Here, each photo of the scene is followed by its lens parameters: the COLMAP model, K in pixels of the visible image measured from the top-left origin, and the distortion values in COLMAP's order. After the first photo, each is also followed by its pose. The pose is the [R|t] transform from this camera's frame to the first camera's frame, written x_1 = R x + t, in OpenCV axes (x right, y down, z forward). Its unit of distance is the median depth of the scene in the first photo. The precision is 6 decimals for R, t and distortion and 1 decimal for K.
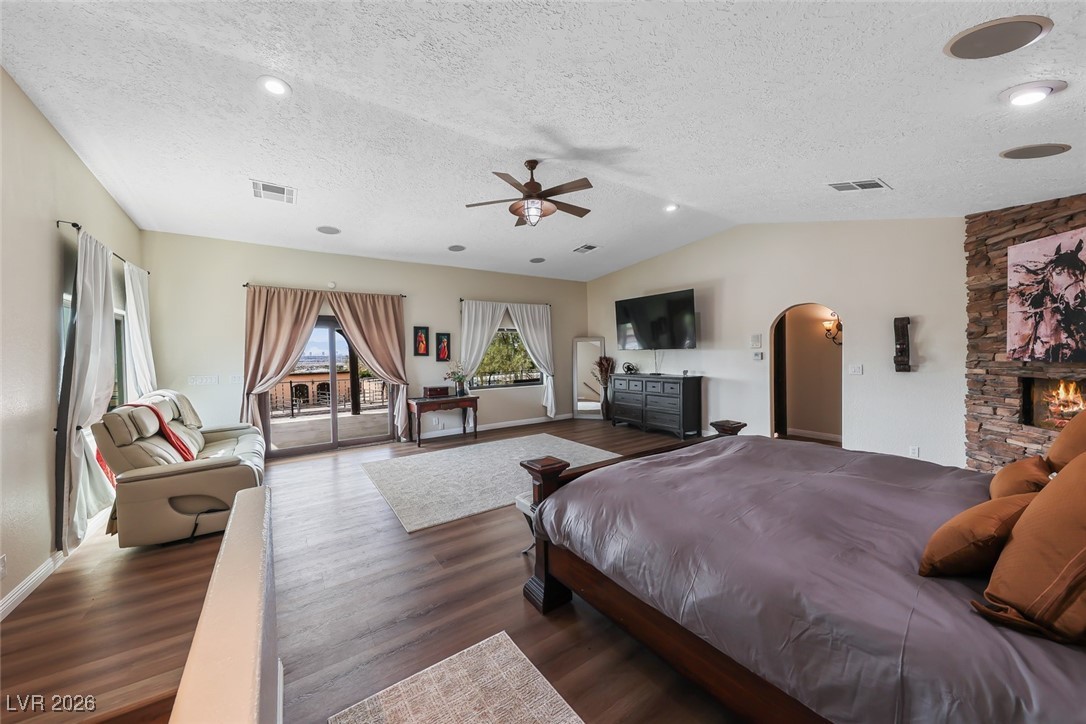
lens RADIAL K [[375.9, 0, 540.5], [0, 375.9, 355.9], [0, 0, 1]] dist [0.003882, -0.003057]
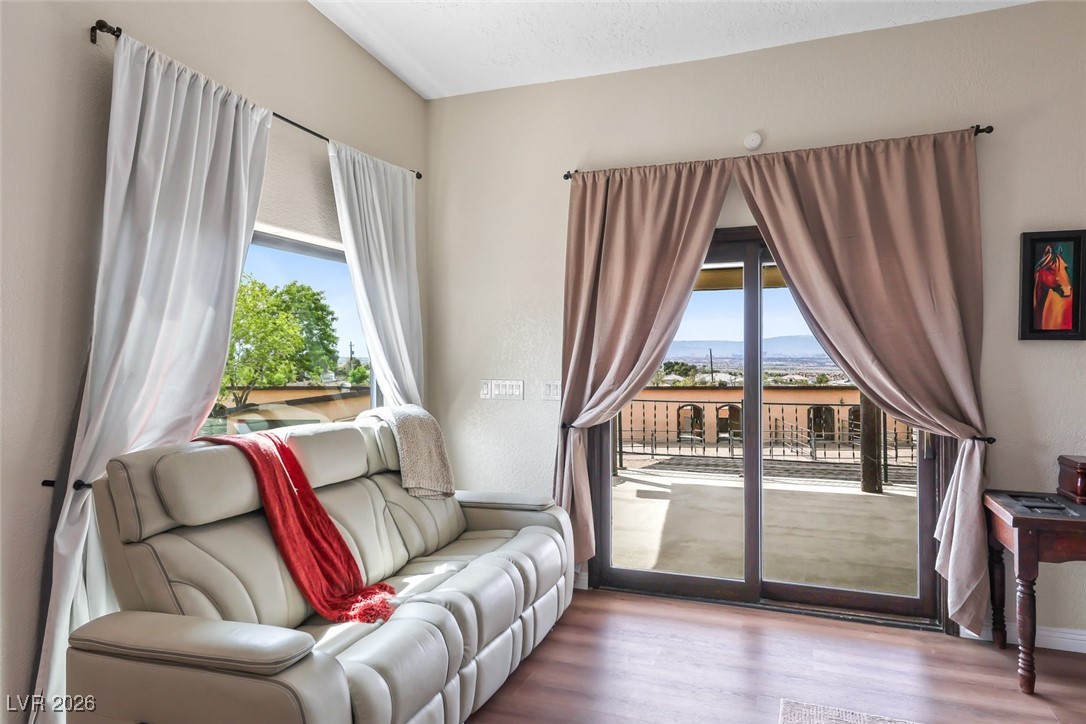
lens RADIAL K [[697.8, 0, 544.7], [0, 697.8, 365.3], [0, 0, 1]] dist [0.025423, 0.003160]
pose [[0.571462, 0.020296, -0.820377, -0.118870], [-0.011403, 0.999794, 0.016792, 0.015700], [0.820549, -0.000241, 0.571576, 0.455344]]
